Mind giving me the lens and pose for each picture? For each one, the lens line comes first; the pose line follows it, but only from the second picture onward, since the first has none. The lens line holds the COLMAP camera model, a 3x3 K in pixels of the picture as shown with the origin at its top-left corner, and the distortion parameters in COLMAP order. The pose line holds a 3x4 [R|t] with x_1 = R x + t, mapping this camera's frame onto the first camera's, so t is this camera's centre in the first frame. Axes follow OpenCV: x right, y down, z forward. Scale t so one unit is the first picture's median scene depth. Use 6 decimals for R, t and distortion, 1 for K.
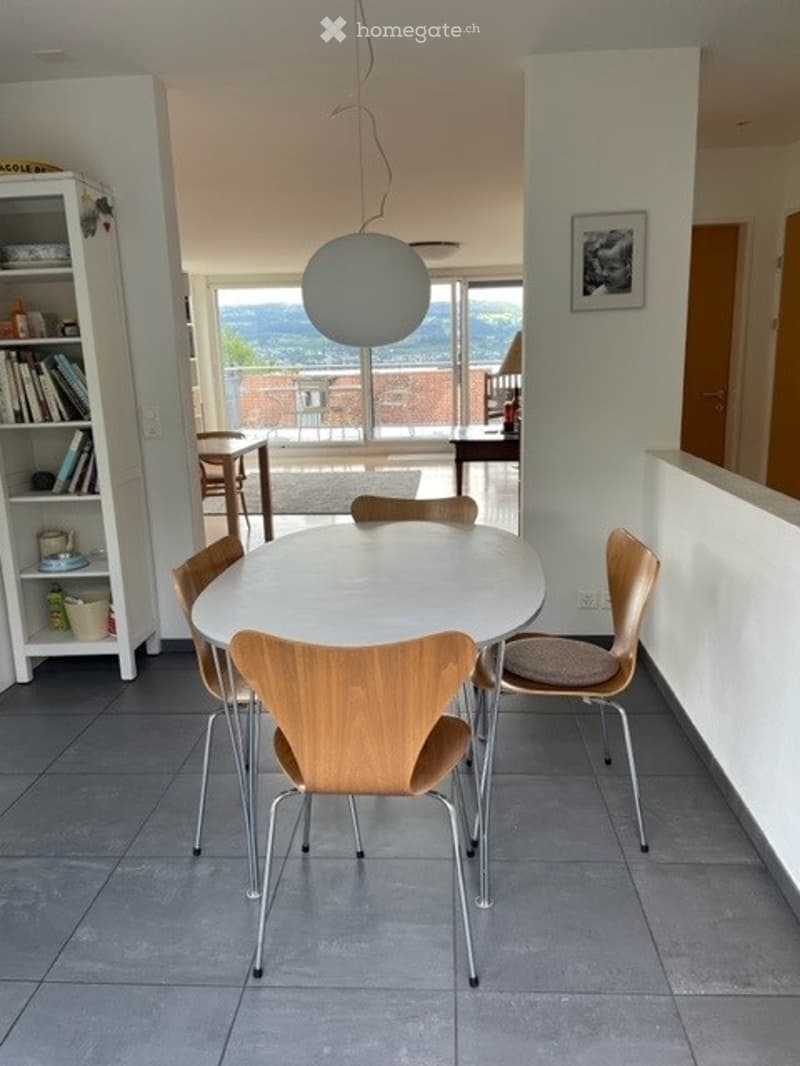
lens RADIAL K [[829.8, 0, 400.0], [0, 829.8, 533.0], [0, 0, 1]] dist [0.054573, 0.000700]
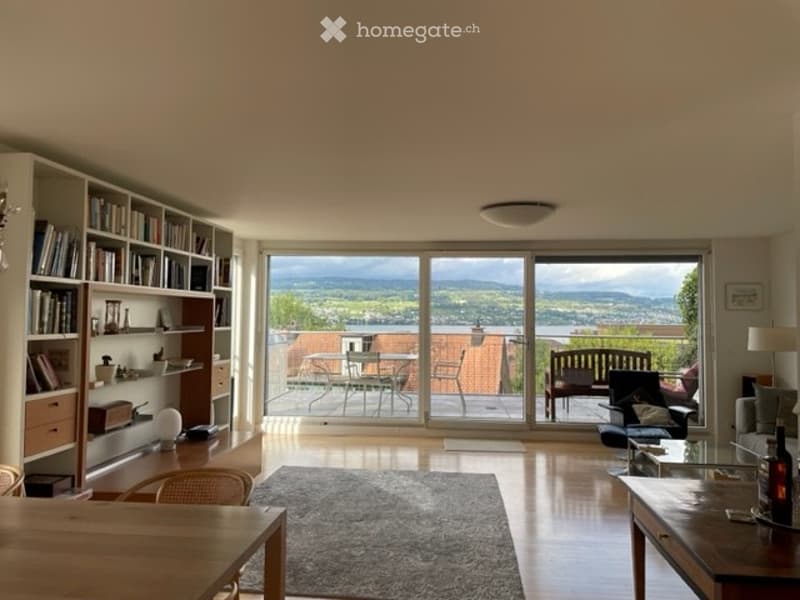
lens RADIAL K [[622.7, 0, 400.0], [0, 622.7, 300.0], [0, 0, 1]] dist [0.054573, 0.000700]
pose [[0.998906, 0.033827, -0.032286, -0.045279], [-0.040449, 0.971499, -0.233568, -0.078673], [0.023465, 0.234619, 0.971804, 0.311407]]
